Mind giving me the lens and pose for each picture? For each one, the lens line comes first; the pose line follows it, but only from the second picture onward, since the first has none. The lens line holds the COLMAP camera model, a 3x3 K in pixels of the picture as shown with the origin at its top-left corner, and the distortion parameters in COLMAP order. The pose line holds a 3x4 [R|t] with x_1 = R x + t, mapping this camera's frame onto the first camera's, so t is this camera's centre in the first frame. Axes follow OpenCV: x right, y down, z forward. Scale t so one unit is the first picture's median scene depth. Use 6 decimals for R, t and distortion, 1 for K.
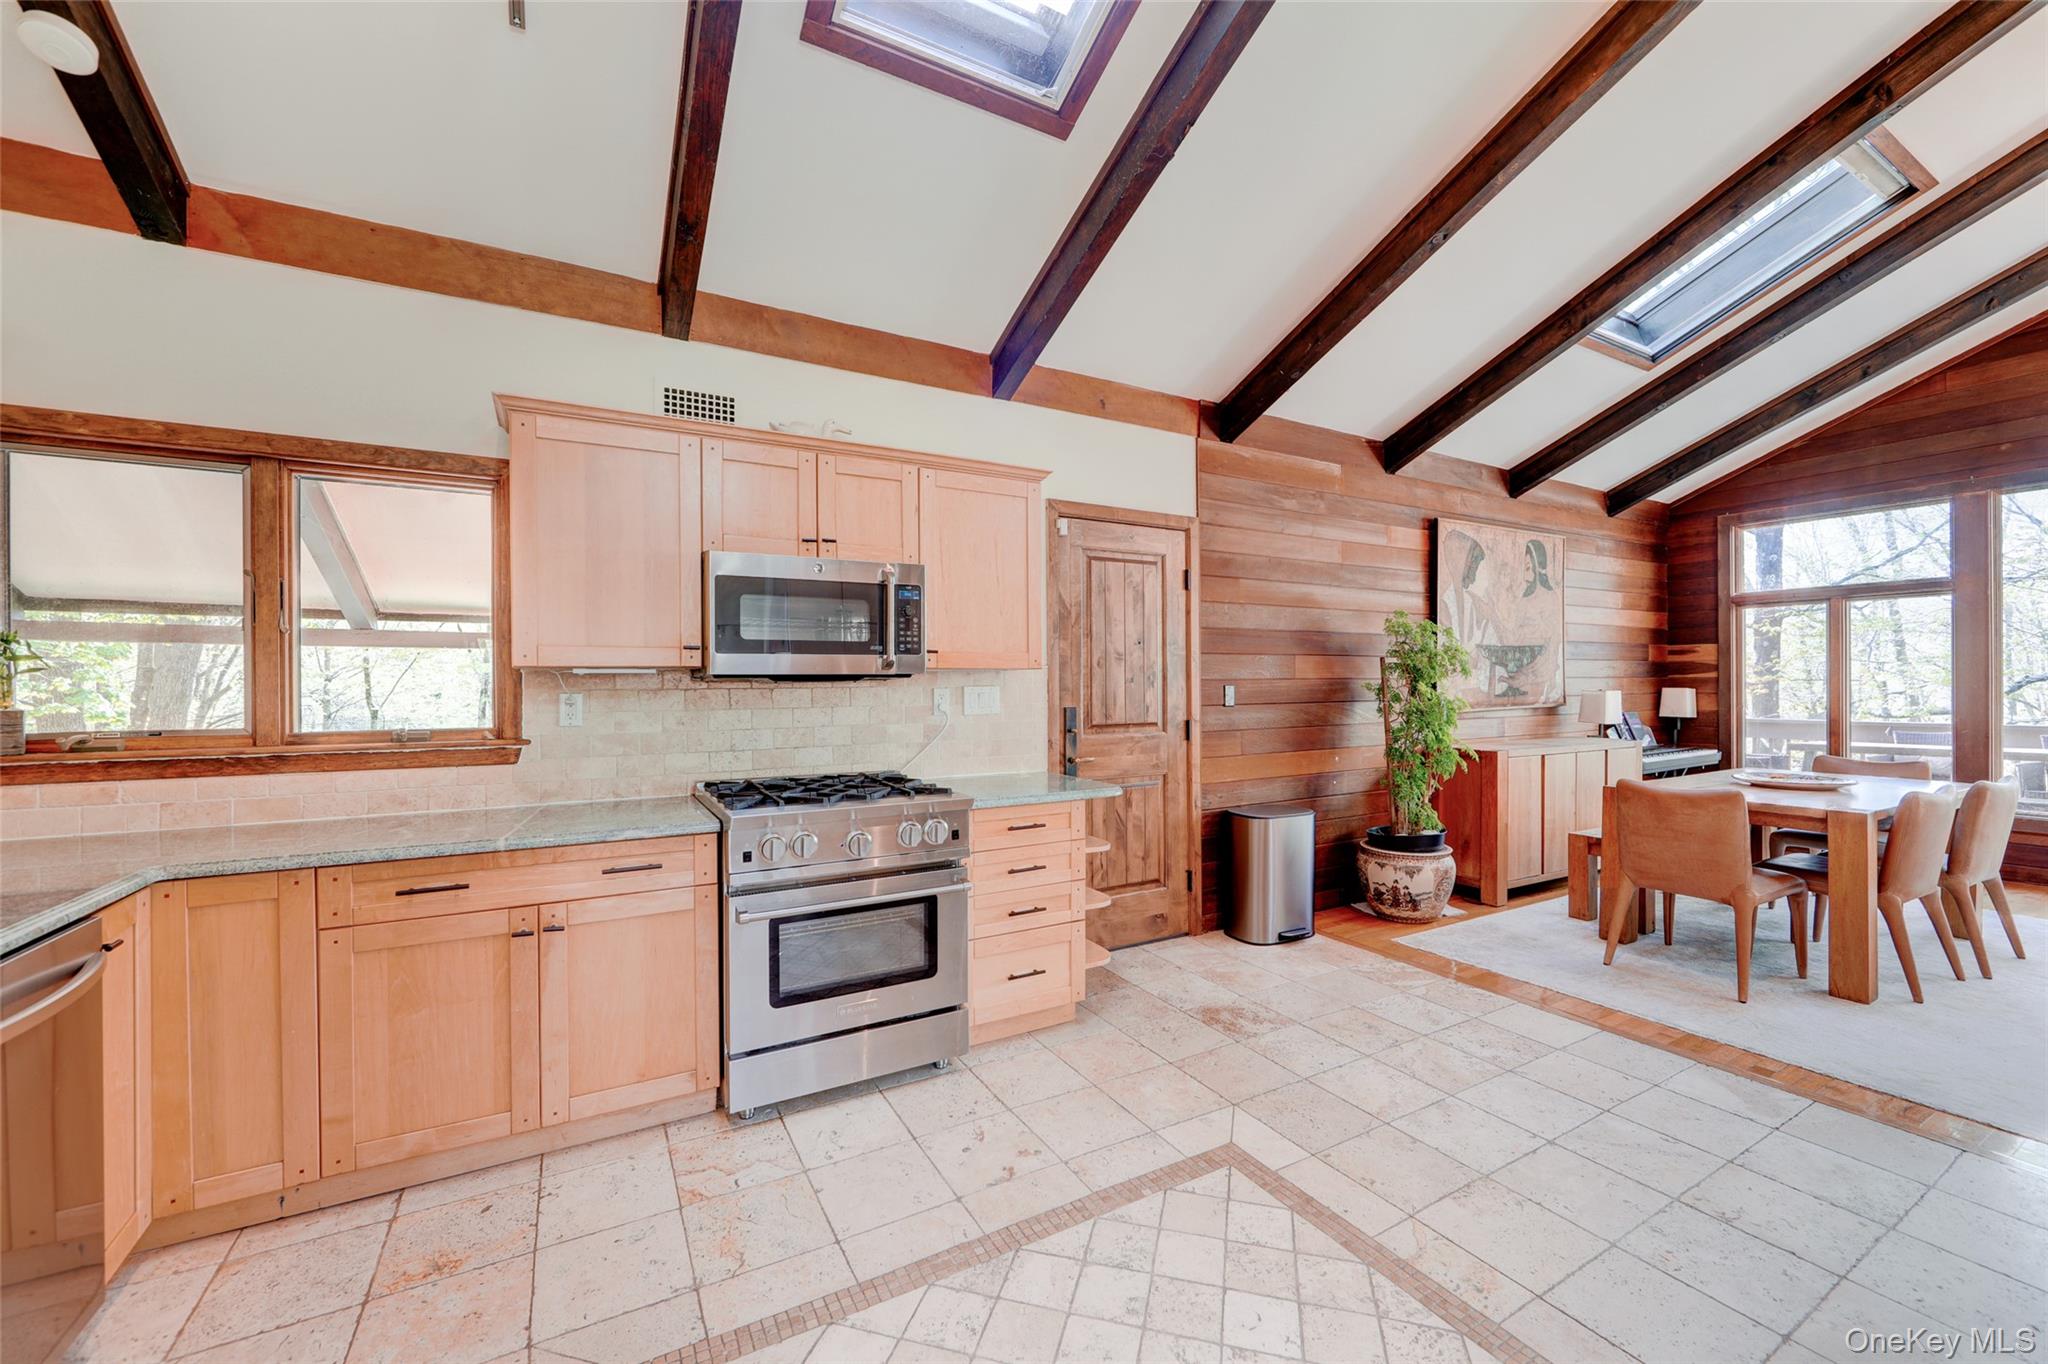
lens RADIAL K [[808.8, 0, 1031.2], [0, 808.8, 685.2], [0, 0, 1]] dist [-0.011681, 0.002249]
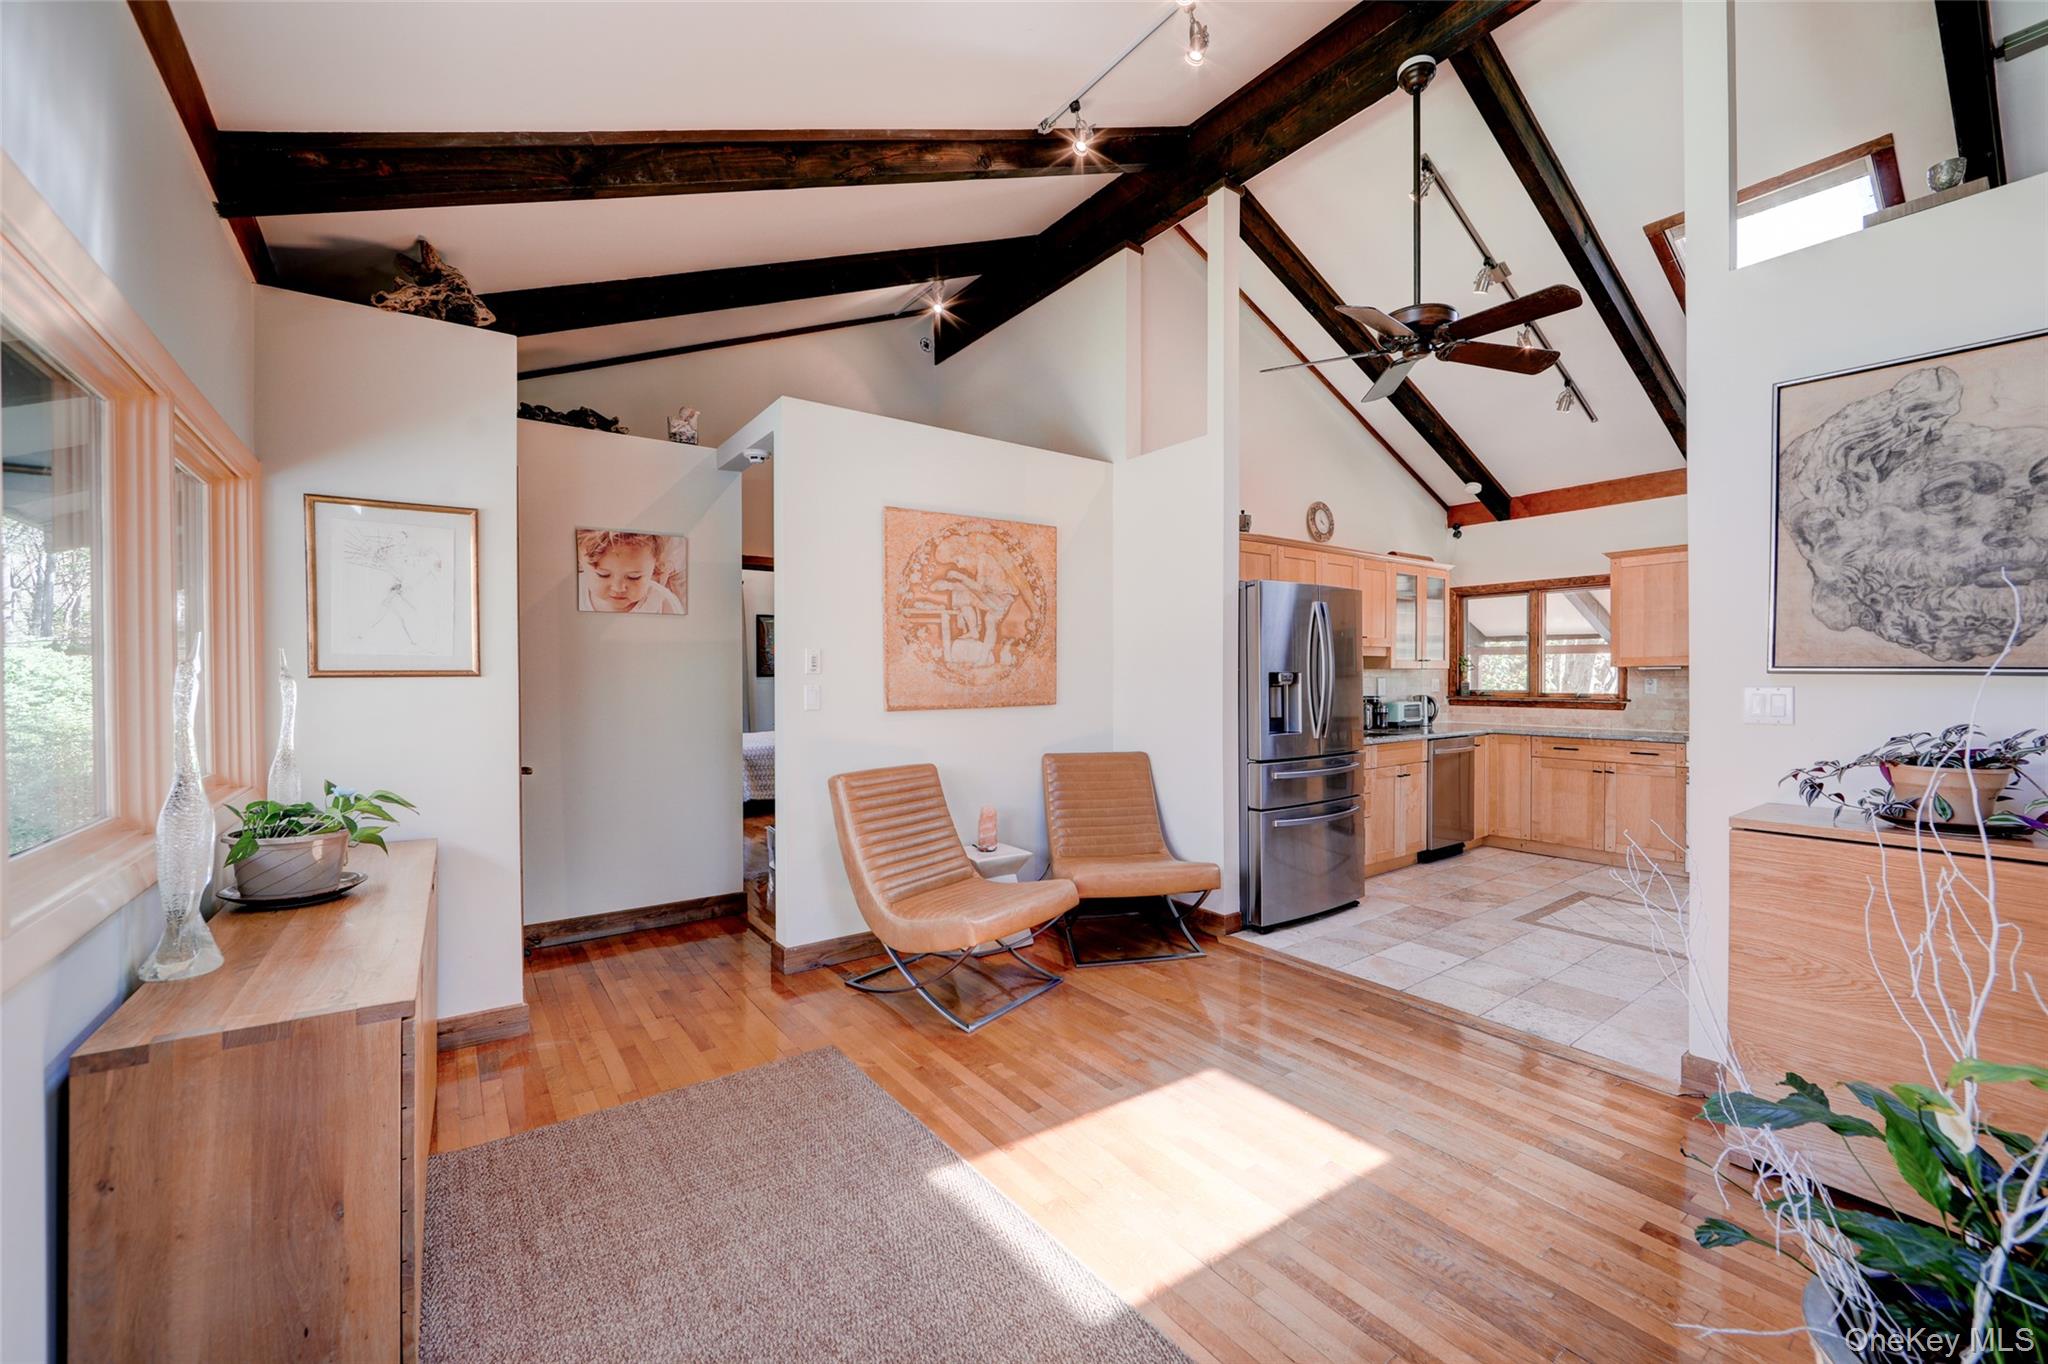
lens RADIAL K [[808.8, 0, 1027.3], [0, 808.8, 686.8], [0, 0, 1]] dist [-0.011681, 0.002249]
pose [[0.116257, 0.016935, -0.993075, 1.488001], [0.000982, 0.999852, 0.017165, -0.005729], [0.993219, -0.002971, 0.116223, -0.966894]]
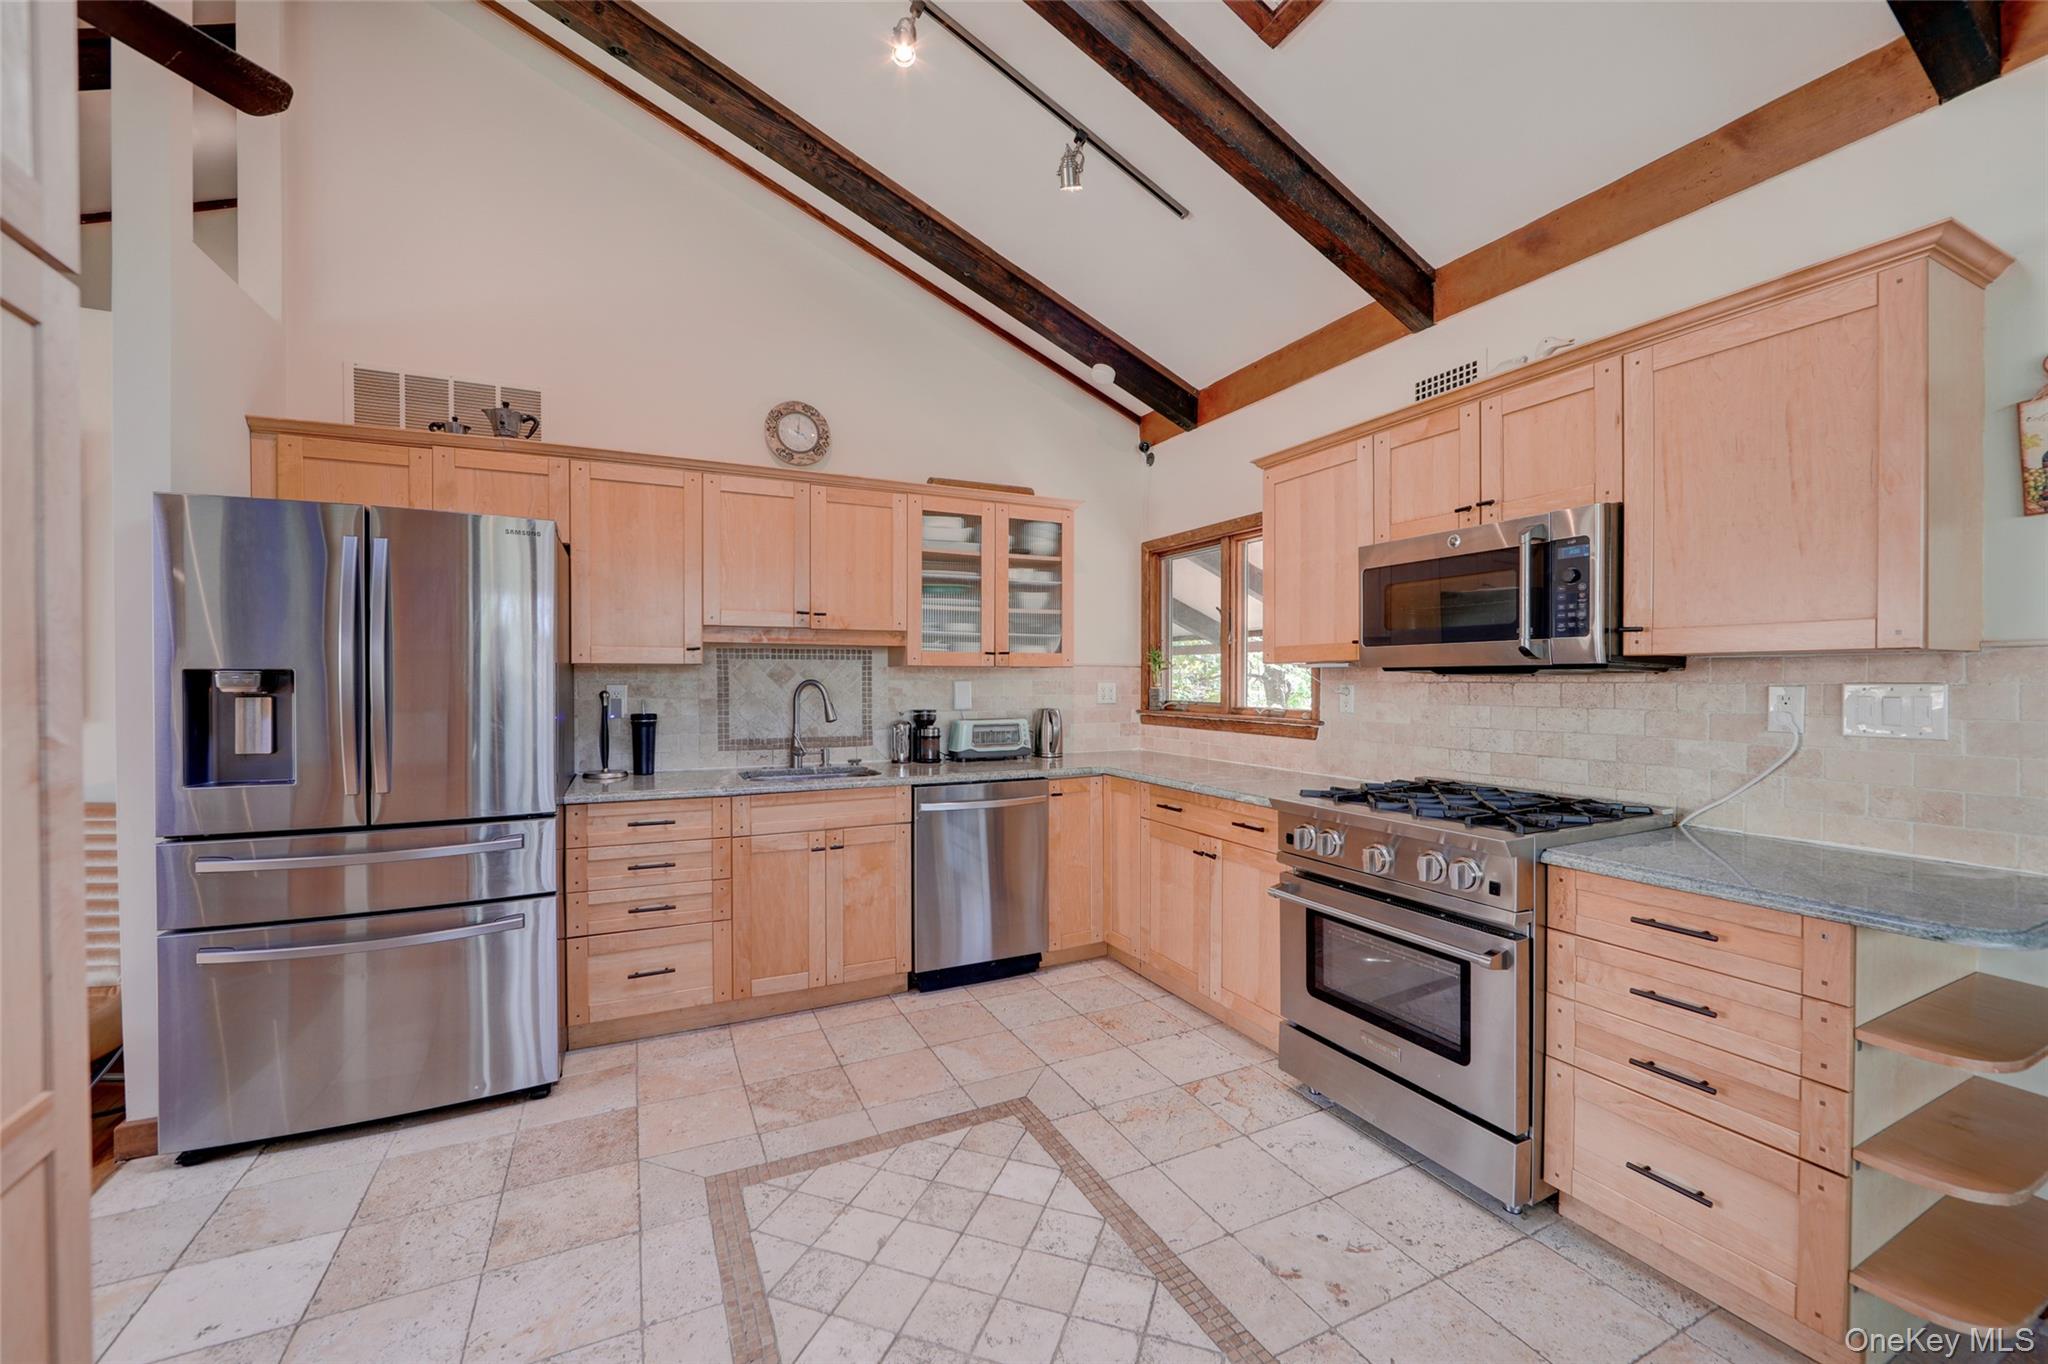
lens RADIAL K [[808.8, 0, 1030.5], [0, 808.8, 686.6], [0, 0, 1]] dist [-0.011681, 0.002249]
pose [[-0.056793, 0.016086, -0.998256, 0.699403], [-0.003285, 0.999862, 0.016299, -0.004934], [0.998381, 0.004205, -0.056732, 0.687346]]
